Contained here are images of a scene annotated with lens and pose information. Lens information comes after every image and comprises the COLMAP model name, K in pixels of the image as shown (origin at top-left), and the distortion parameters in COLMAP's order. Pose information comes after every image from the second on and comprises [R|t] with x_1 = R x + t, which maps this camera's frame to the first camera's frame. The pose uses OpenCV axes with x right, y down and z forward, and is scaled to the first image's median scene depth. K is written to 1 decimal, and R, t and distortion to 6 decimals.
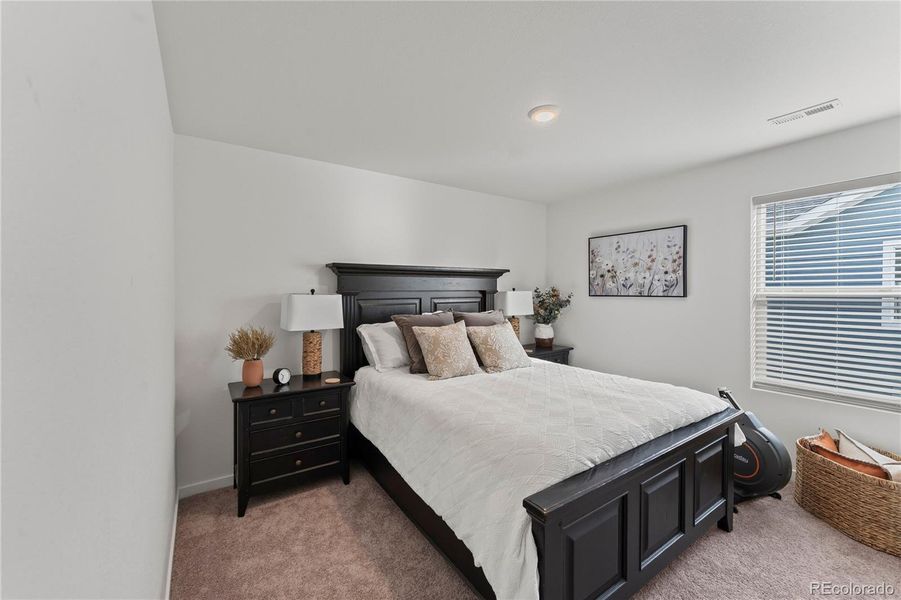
lens RADIAL K [[363.8, 0, 447.8], [0, 363.8, 299.2], [0, 0, 1]] dist [-0.001121, -0.000062]
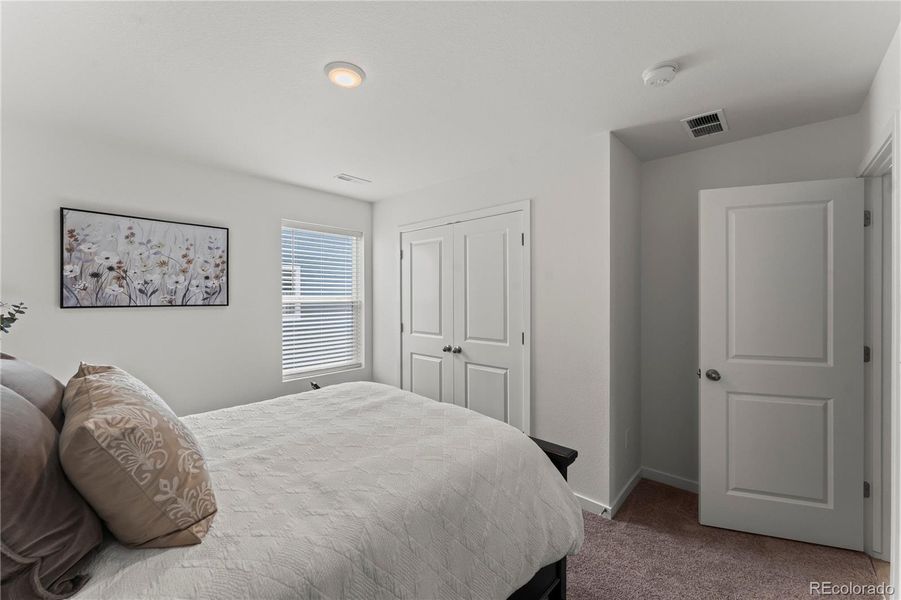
lens RADIAL K [[363.8, 0, 447.8], [0, 363.8, 299.2], [0, 0, 1]] dist [-0.001121, -0.000062]
pose [[-0.220769, -0.004744, 0.975315, -0.345963], [0.018792, 0.999782, 0.009117, -0.018333], [-0.975145, 0.020341, -0.220632, 0.597495]]
